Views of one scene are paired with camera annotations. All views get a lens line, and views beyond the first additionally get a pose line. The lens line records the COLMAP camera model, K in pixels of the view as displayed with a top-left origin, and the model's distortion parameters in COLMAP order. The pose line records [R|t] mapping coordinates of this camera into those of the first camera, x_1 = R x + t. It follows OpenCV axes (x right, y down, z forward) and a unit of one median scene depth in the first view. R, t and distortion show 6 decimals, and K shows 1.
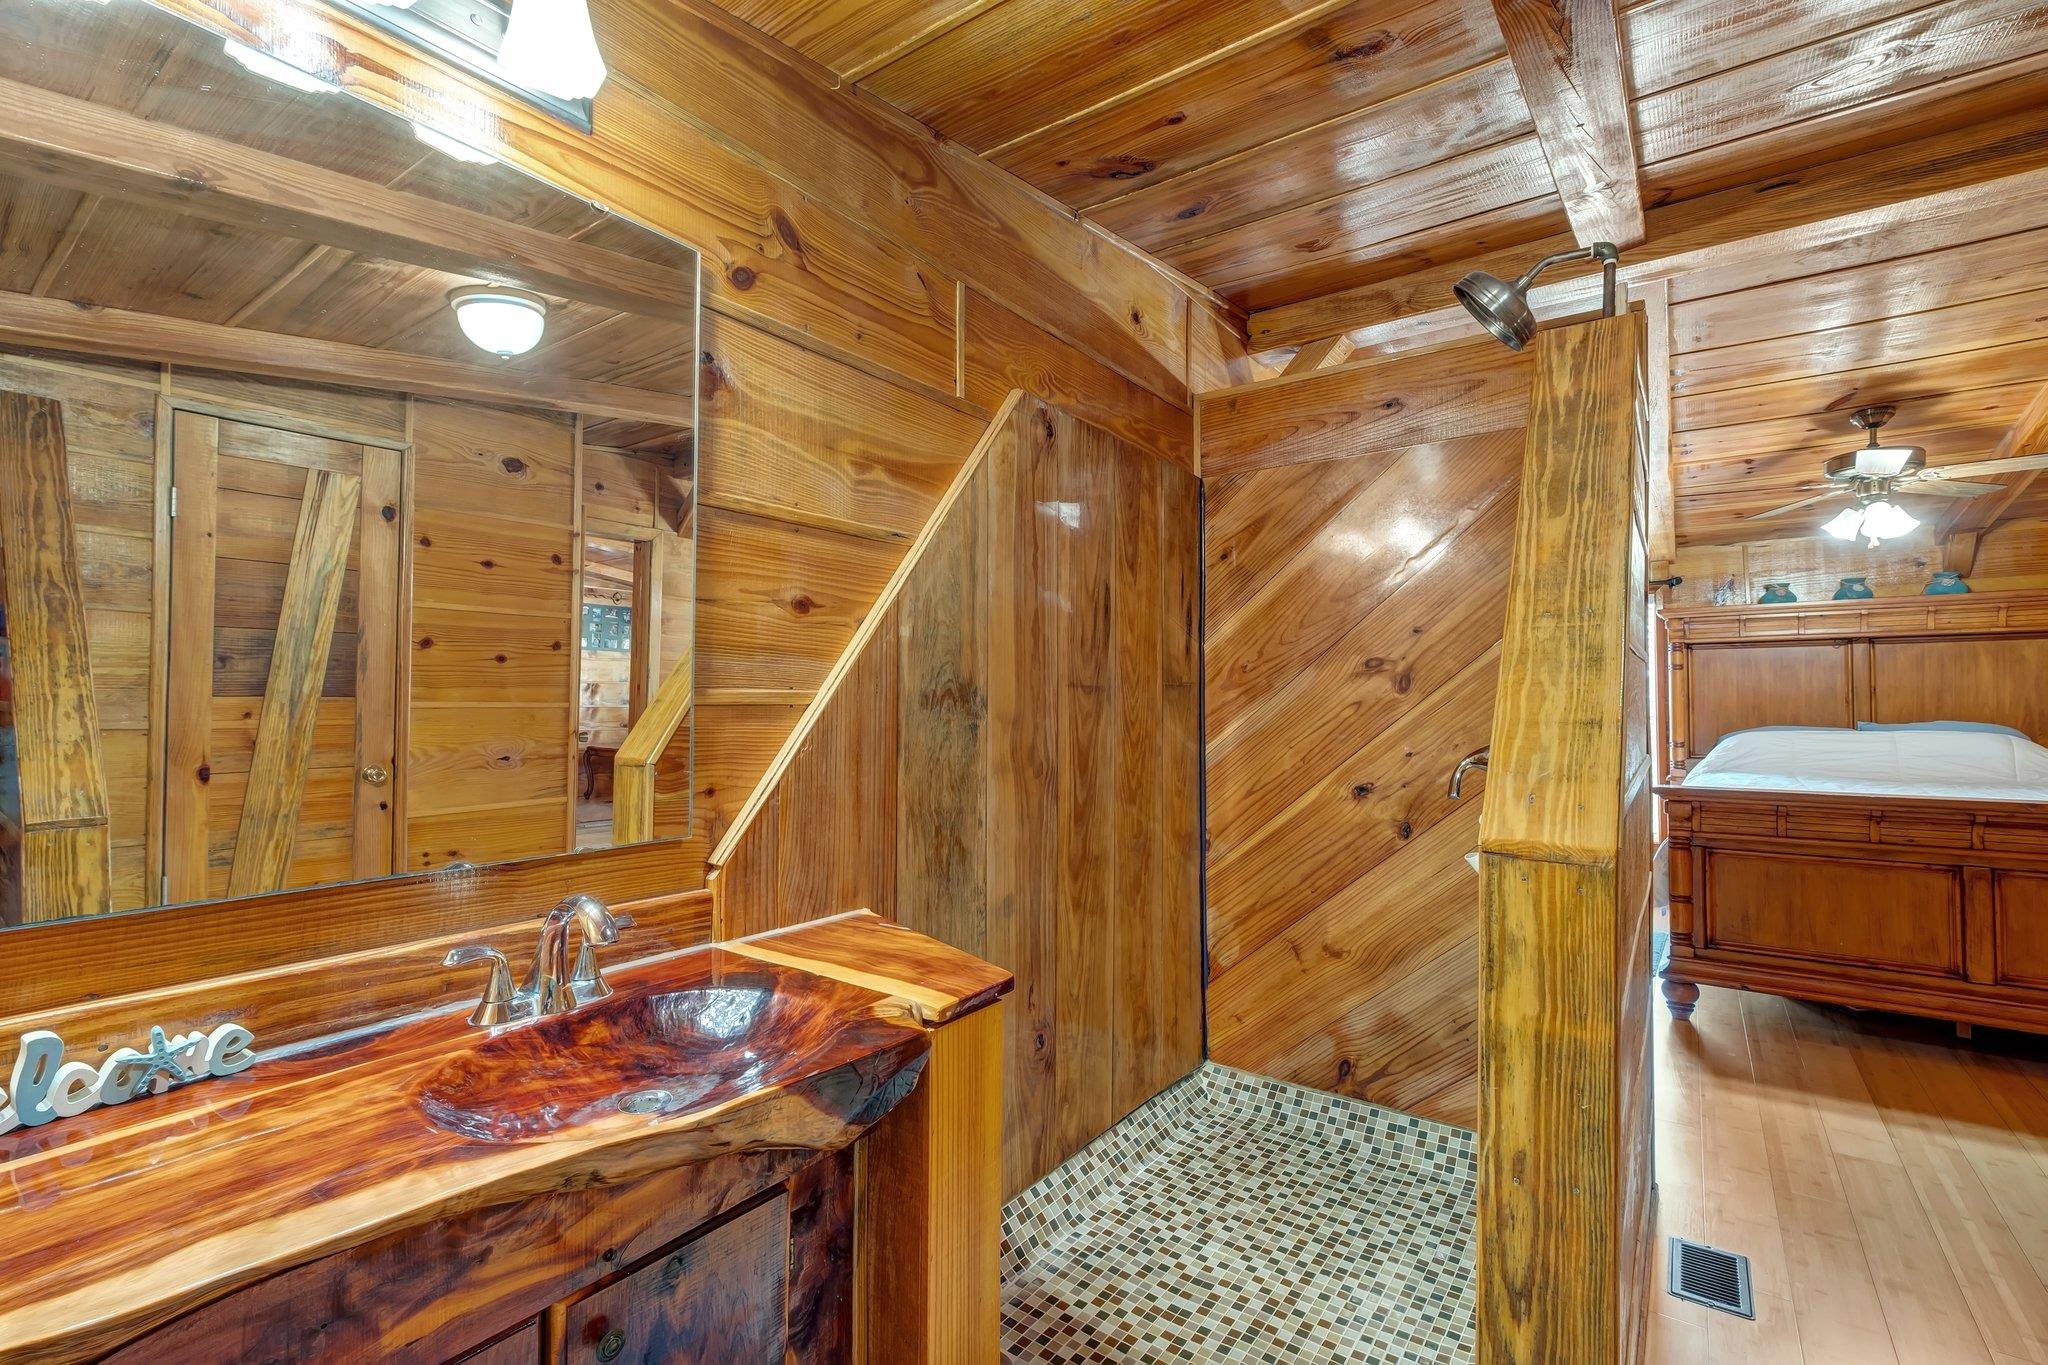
lens RADIAL K [[915.9, 0, 1023.5], [0, 915.9, 684.9], [0, 0, 1]] dist [0.000262, 0.000740]
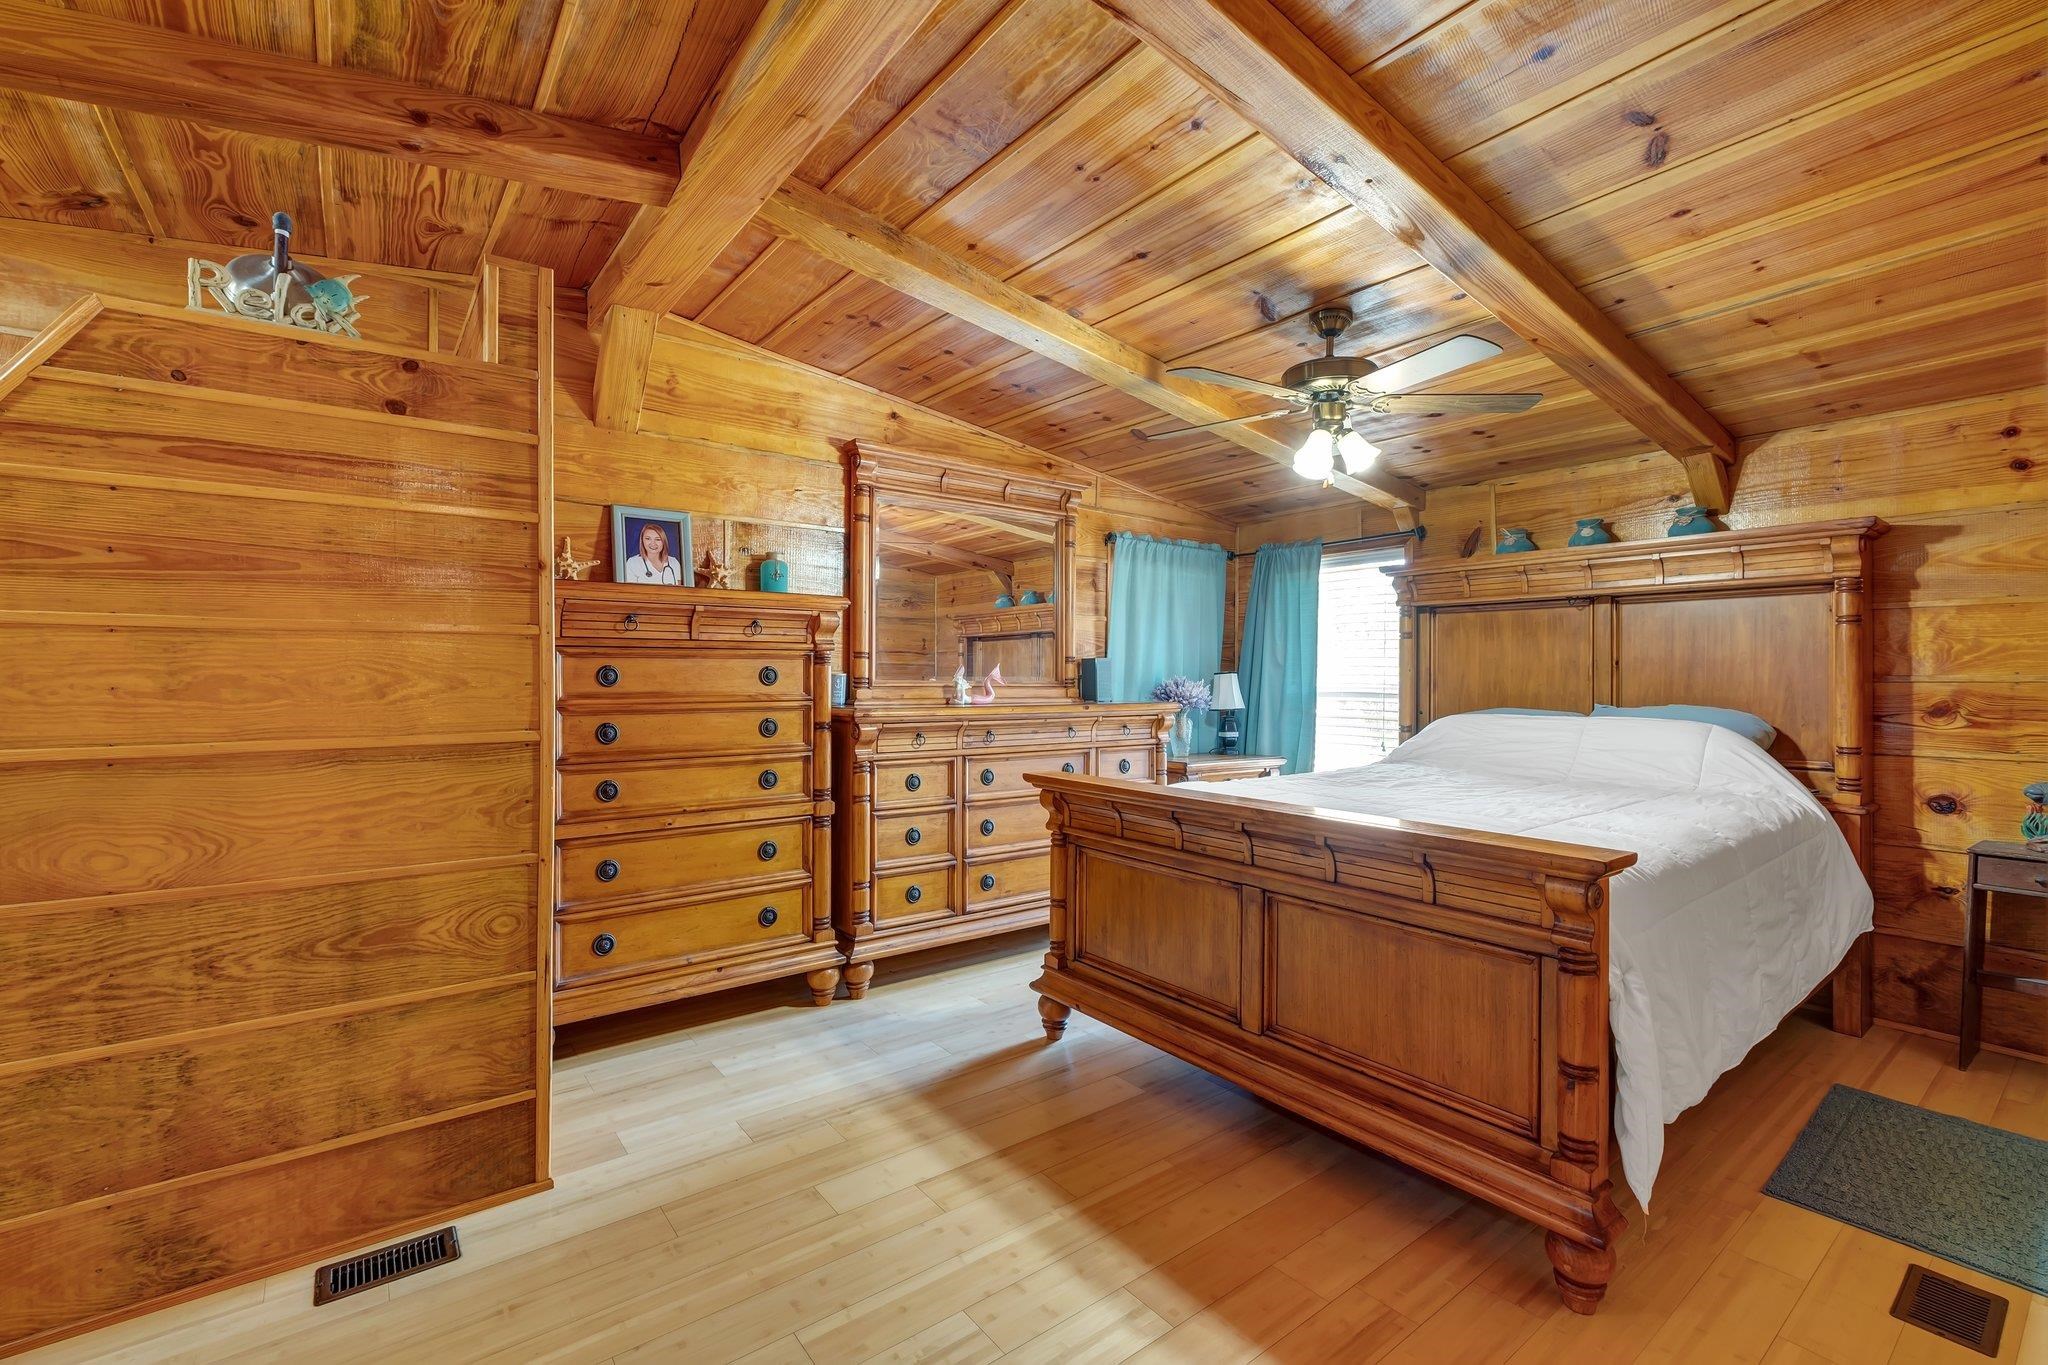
lens RADIAL K [[915.9, 0, 1020.0], [0, 915.9, 678.4], [0, 0, 1]] dist [0.000262, 0.000740]
pose [[0.953340, 0.004405, -0.301868, 0.726714], [0.000578, 0.999865, 0.016415, 0.004884], [0.301899, -0.015823, 0.953208, 0.126314]]
